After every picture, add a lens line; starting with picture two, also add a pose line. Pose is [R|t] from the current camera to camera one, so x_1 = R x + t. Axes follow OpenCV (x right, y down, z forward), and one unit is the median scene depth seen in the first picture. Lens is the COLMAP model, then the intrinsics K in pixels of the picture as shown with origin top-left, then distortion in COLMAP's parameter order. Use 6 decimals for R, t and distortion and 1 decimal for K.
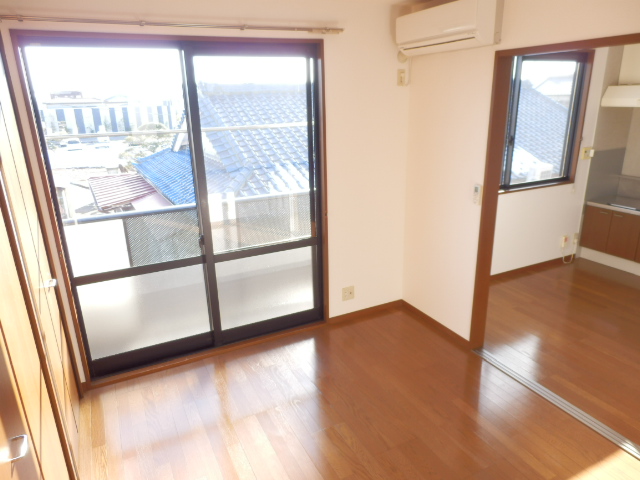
lens RADIAL K [[441.1, 0, 318.5], [0, 441.1, 241.4], [0, 0, 1]] dist [-0.007849, -0.004771]
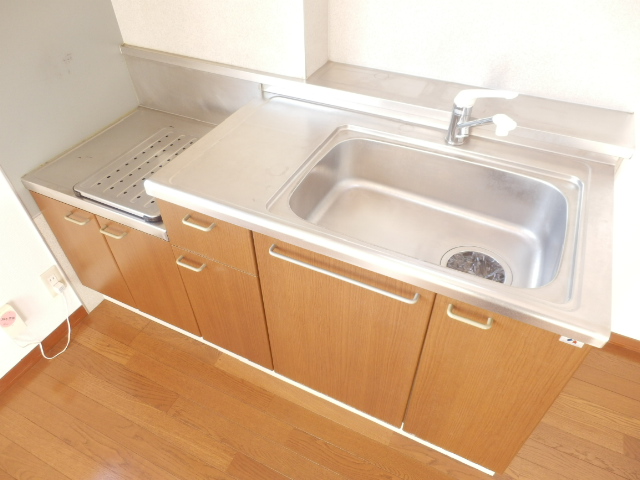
lens RADIAL K [[441.1, 0, 318.5], [0, 441.1, 241.4], [0, 0, 1]] dist [-0.007849, -0.004771]
pose [[0.838940, -0.376263, 0.393201, 0.380661], [0.175115, 0.870706, 0.459571, -0.092675], [-0.515282, -0.316697, 0.796359, 0.382284]]
